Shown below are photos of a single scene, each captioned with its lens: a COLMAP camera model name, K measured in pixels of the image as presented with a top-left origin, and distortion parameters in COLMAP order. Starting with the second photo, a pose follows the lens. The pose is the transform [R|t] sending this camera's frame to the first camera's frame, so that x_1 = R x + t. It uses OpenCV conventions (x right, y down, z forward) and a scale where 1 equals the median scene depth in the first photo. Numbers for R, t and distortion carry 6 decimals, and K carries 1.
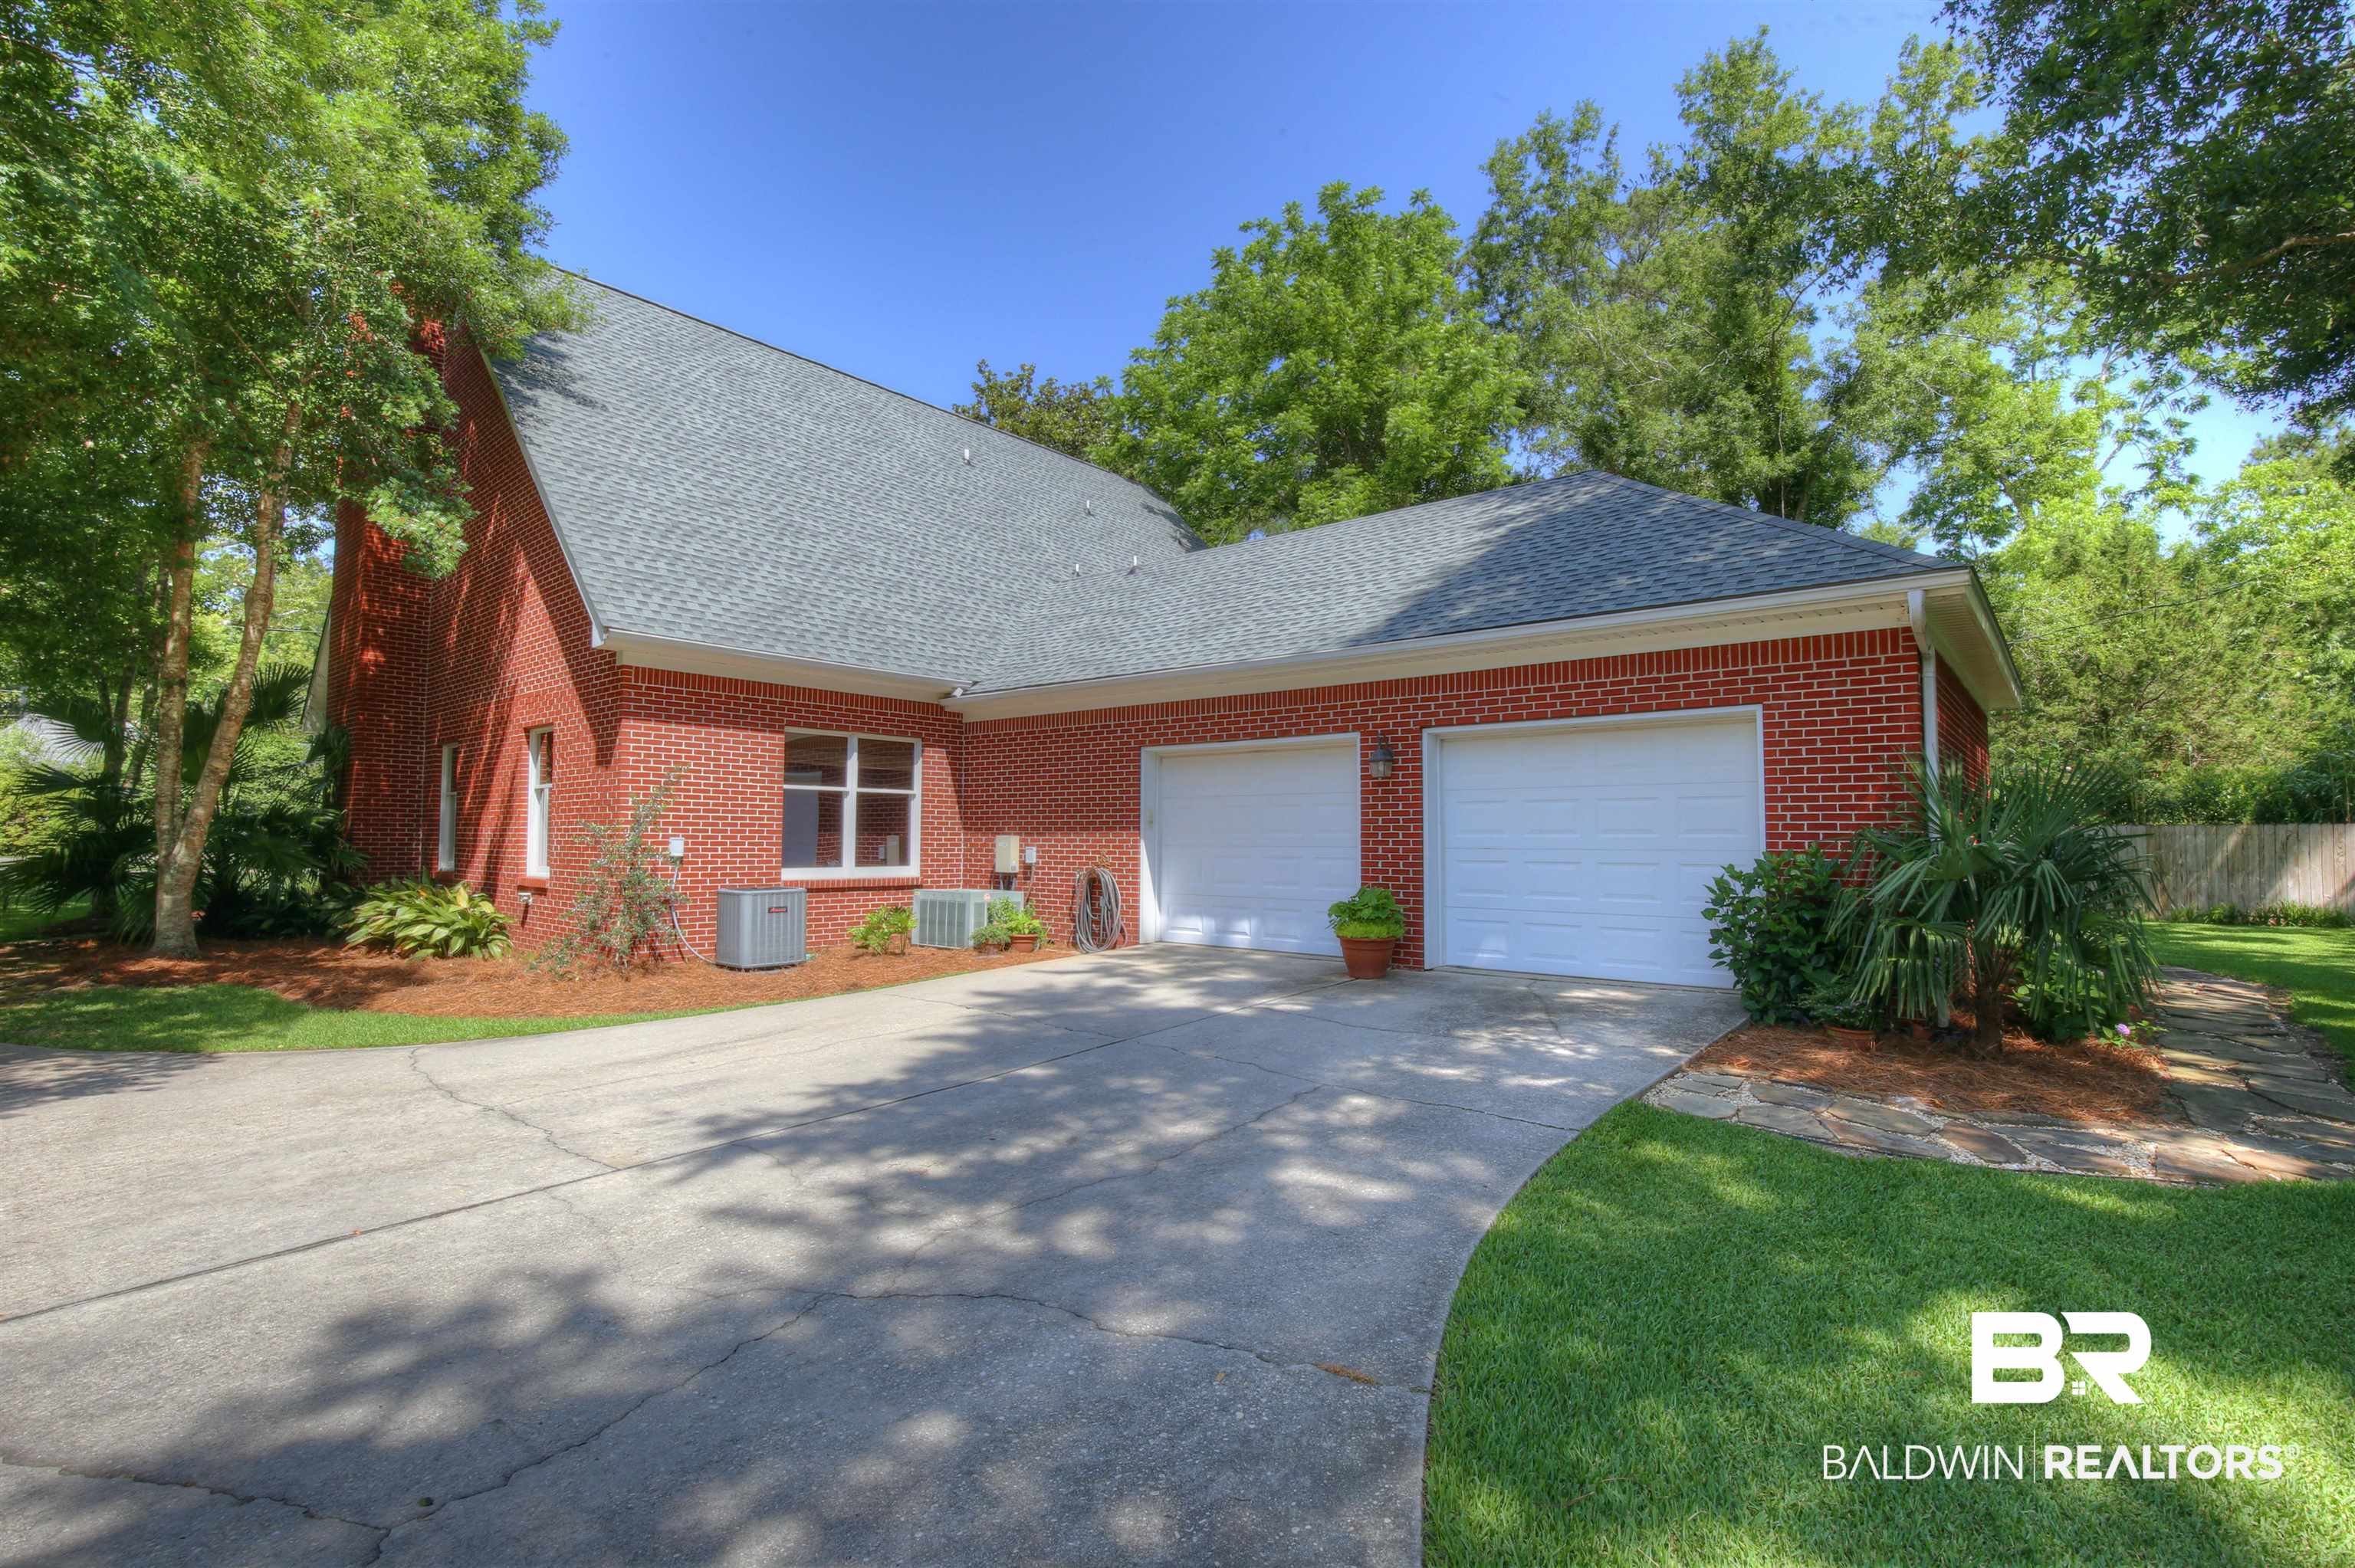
lens RADIAL K [[1096.7, 0, 1185.7], [0, 1096.7, 781.2], [0, 0, 1]] dist [-0.017757, 0.000247]
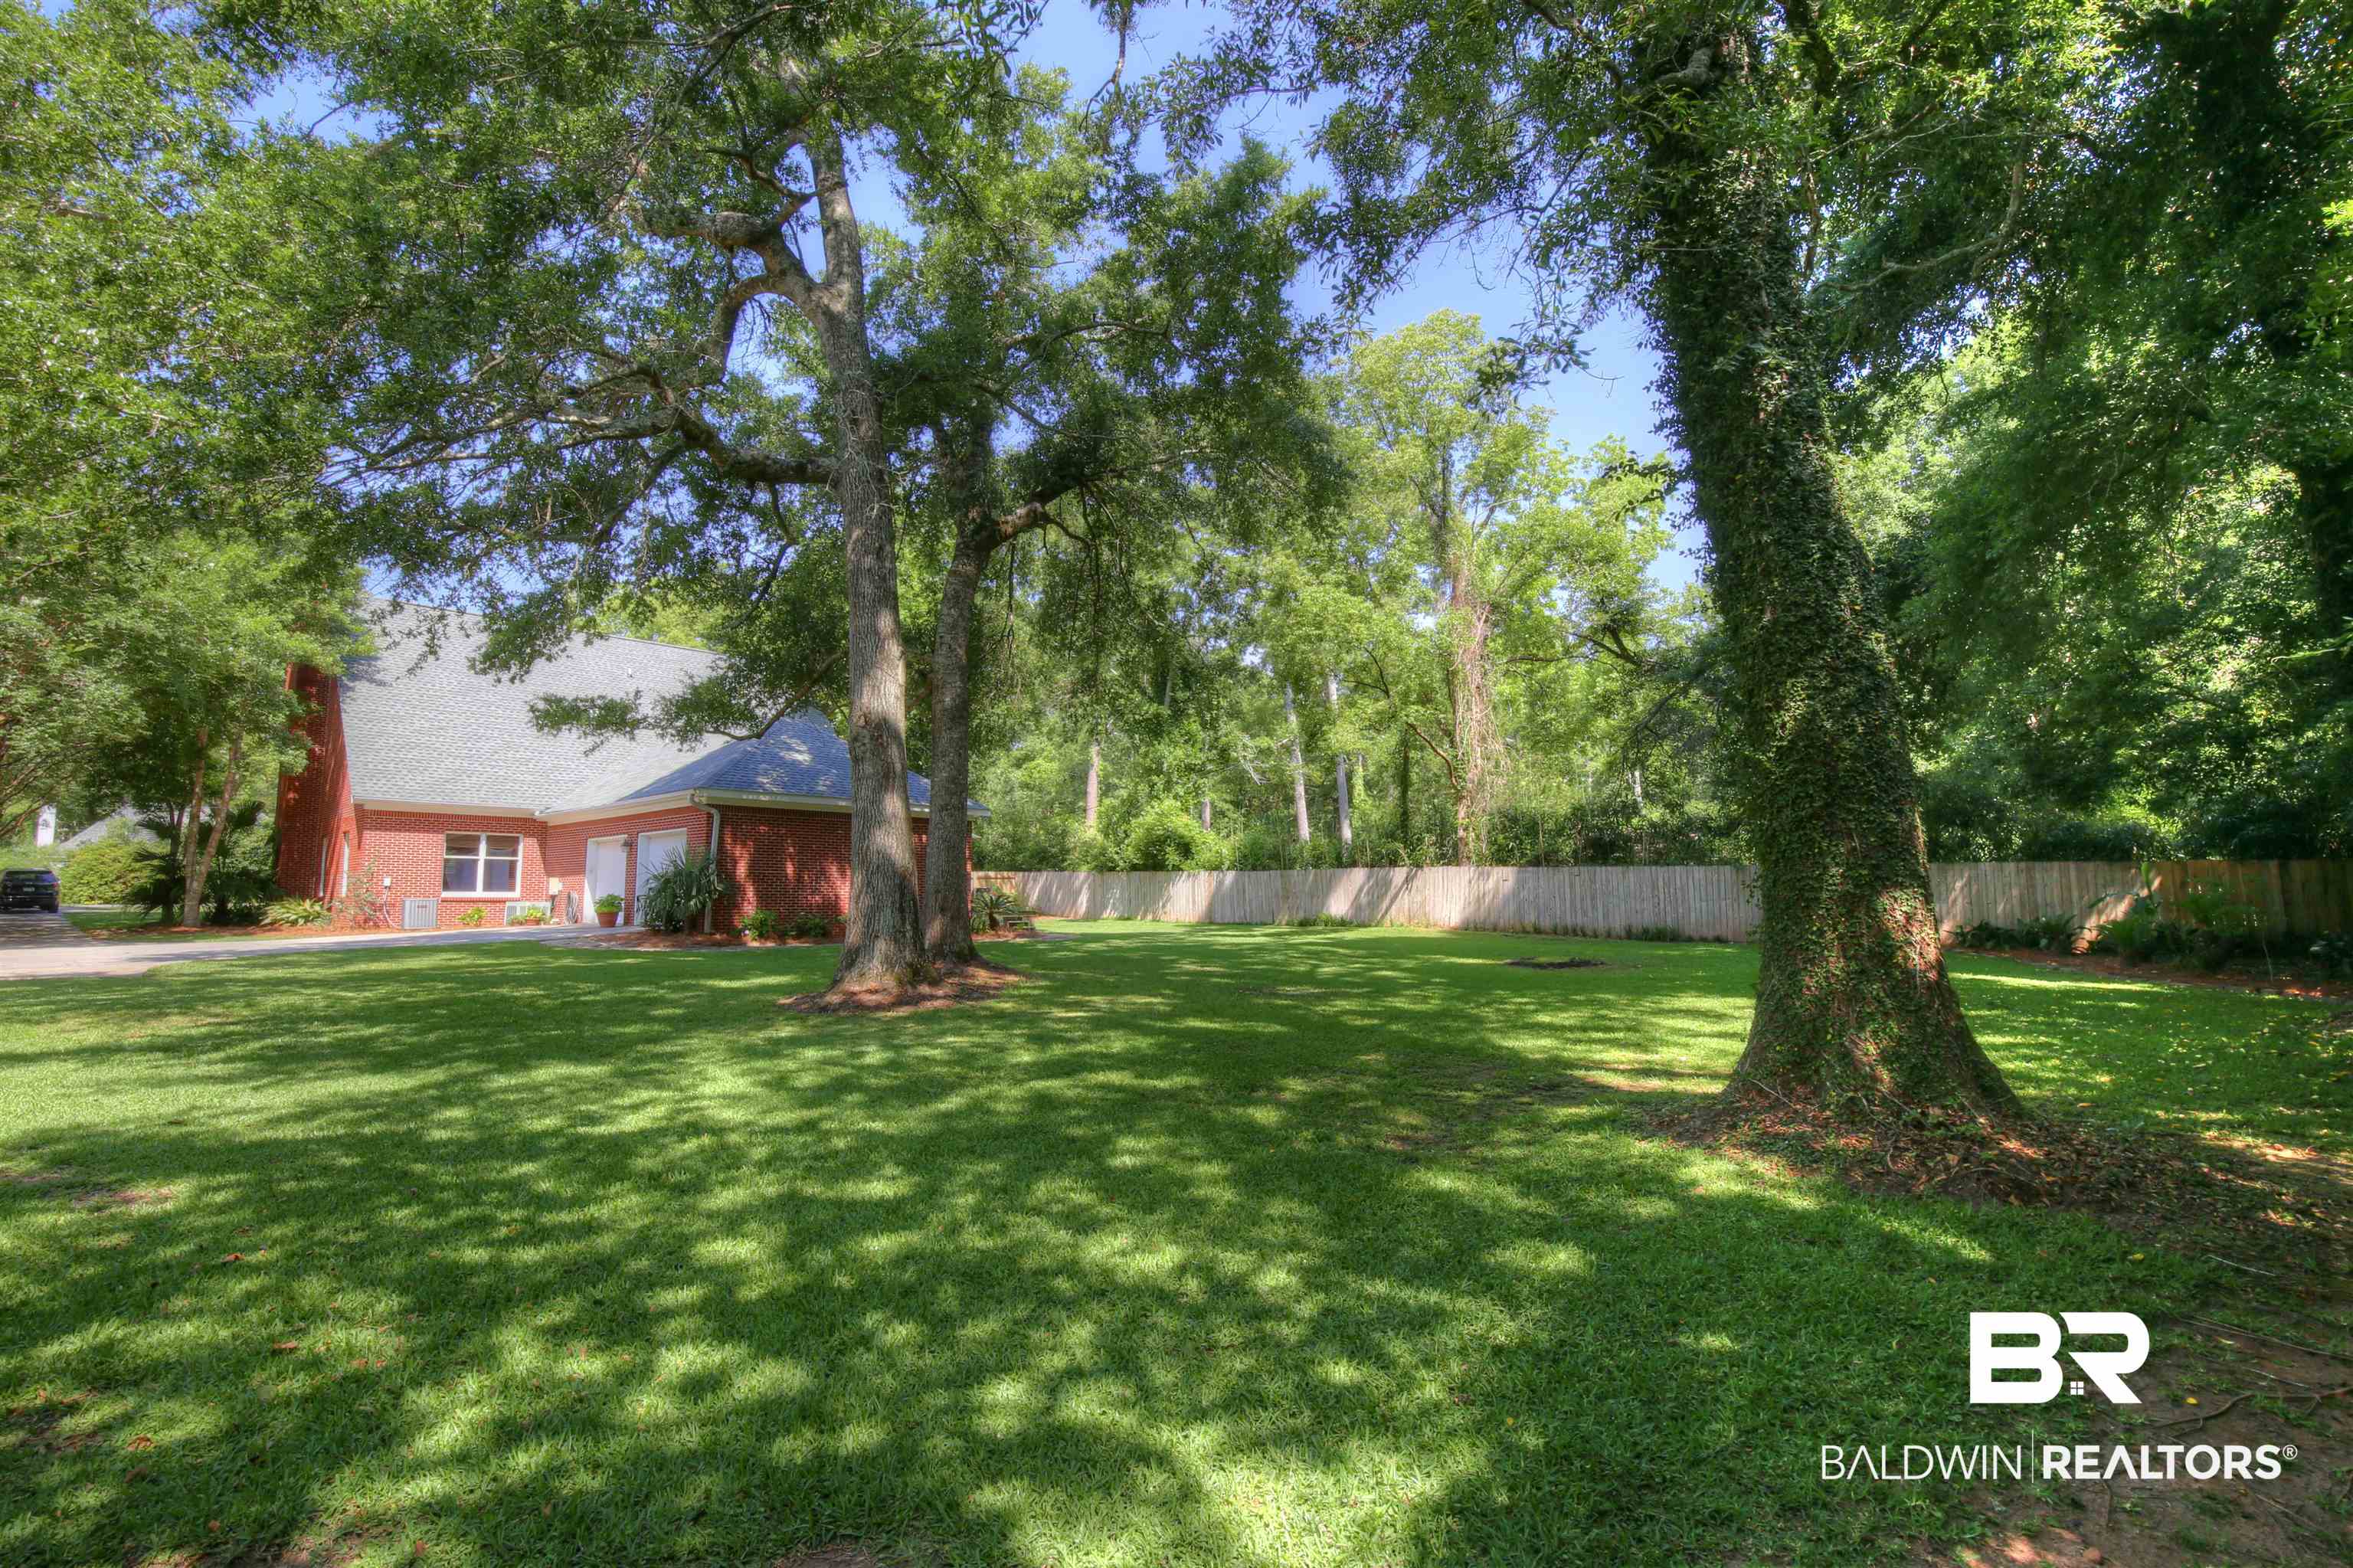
lens RADIAL K [[1096.0, 0, 1169.7], [0, 1096.0, 784.0], [0, 0, 1]] dist [-0.017757, 0.000247]
pose [[0.998415, -0.013709, -0.054581, 1.214857], [0.010668, 0.998395, -0.055627, -0.004065], [0.055256, 0.054956, 0.996959, -1.147053]]
